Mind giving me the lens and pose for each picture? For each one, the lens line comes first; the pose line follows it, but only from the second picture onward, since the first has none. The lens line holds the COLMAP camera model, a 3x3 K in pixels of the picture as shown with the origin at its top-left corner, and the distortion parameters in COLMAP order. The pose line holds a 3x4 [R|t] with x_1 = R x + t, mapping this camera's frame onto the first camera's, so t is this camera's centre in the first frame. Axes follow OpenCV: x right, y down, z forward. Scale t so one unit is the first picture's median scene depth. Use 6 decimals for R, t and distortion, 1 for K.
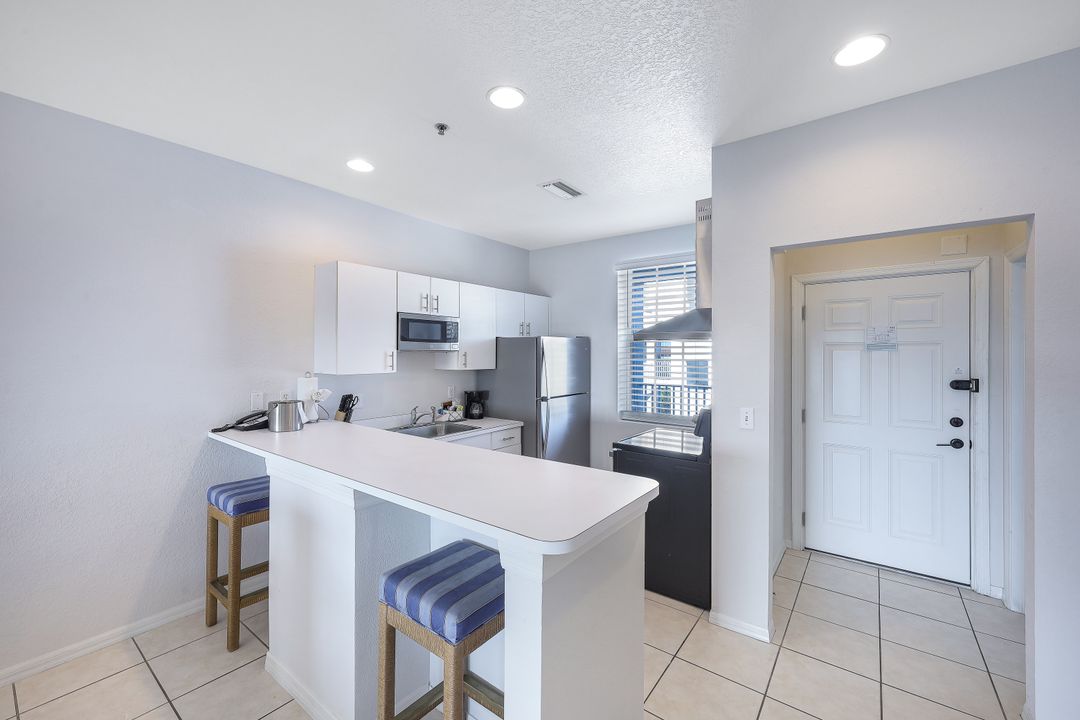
lens RADIAL K [[442.6, 0, 535.9], [0, 442.6, 352.1], [0, 0, 1]] dist [-0.002014, -0.000039]
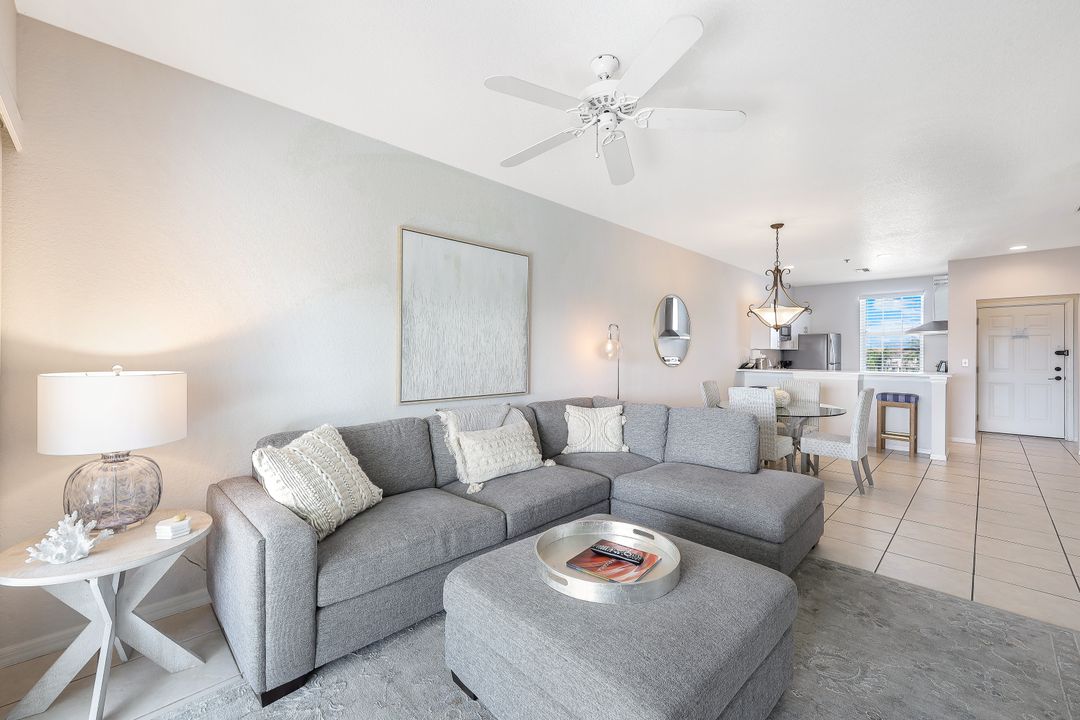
lens RADIAL K [[438.5, 0, 534.9], [0, 438.5, 352.7], [0, 0, 1]] dist [0.000472, -0.000119]
pose [[0.989862, 0.000027, -0.142033, -1.095020], [0.000528, 0.999992, 0.003875, 0.047684], [0.142032, -0.003911, 0.989854, -1.270297]]
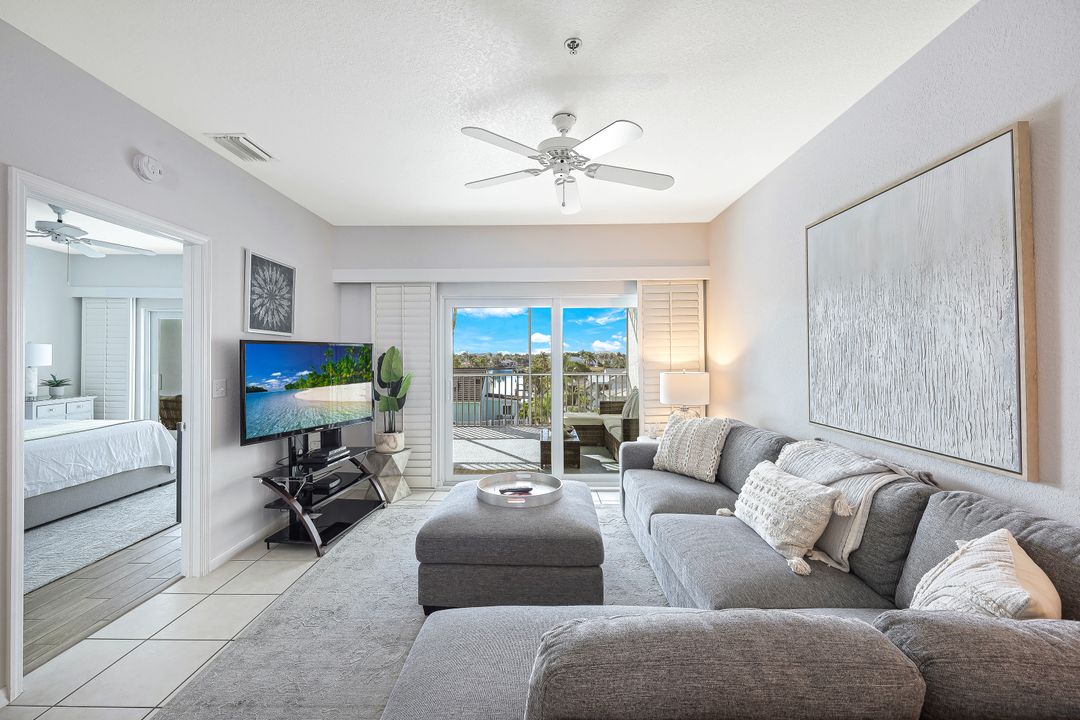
lens RADIAL K [[438.5, 0, 534.9], [0, 438.5, 352.7], [0, 0, 1]] dist [0.000472, -0.000119]
pose [[-0.806198, -0.008760, -0.591582, -0.674023], [-0.000980, 0.999909, -0.013471, 0.038751], [0.591646, -0.010280, -0.806133, -0.229525]]
